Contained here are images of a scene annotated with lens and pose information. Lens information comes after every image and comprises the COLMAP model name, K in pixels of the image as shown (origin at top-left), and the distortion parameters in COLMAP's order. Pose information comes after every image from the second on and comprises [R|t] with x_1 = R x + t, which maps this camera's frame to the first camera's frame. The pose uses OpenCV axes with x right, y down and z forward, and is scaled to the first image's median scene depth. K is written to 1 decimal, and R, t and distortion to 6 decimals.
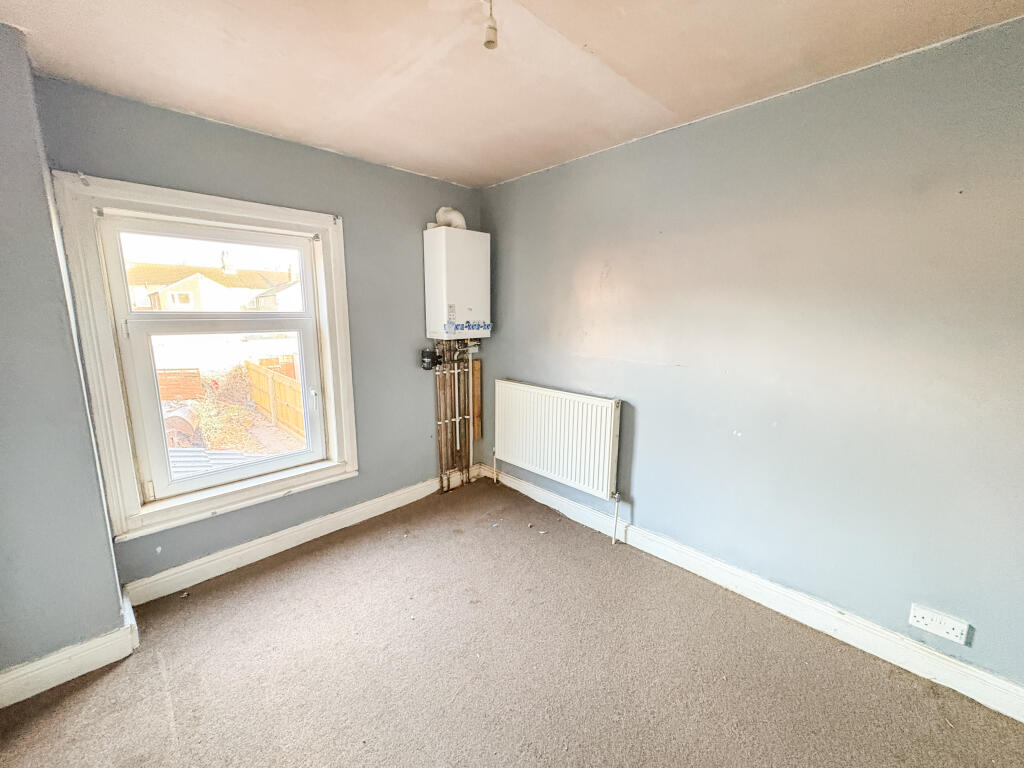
lens RADIAL K [[410.8, 0, 511.0], [0, 410.8, 384.5], [0, 0, 1]] dist [0.000283, -0.000015]
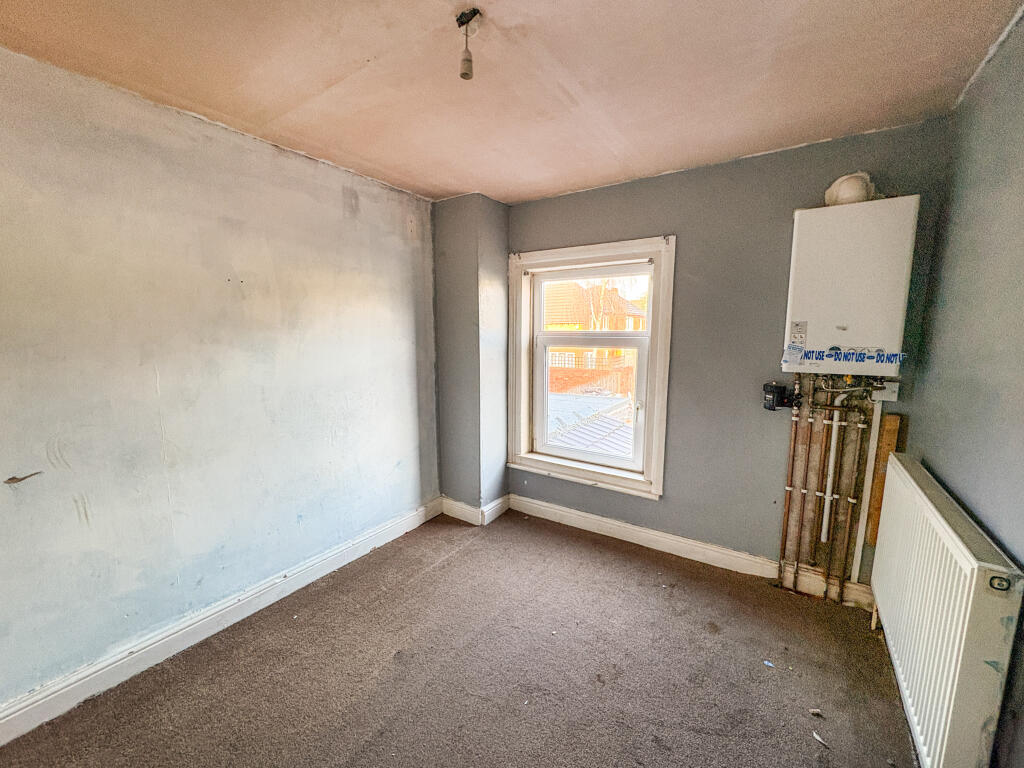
lens RADIAL K [[410.8, 0, 511.2], [0, 410.8, 385.1], [0, 0, 1]] dist [0.000283, -0.000015]
pose [[0.201575, 0.130594, -0.970728, 0.423763], [-0.173905, 0.980097, 0.095742, -0.070683], [0.963911, 0.149516, 0.220274, 0.388401]]
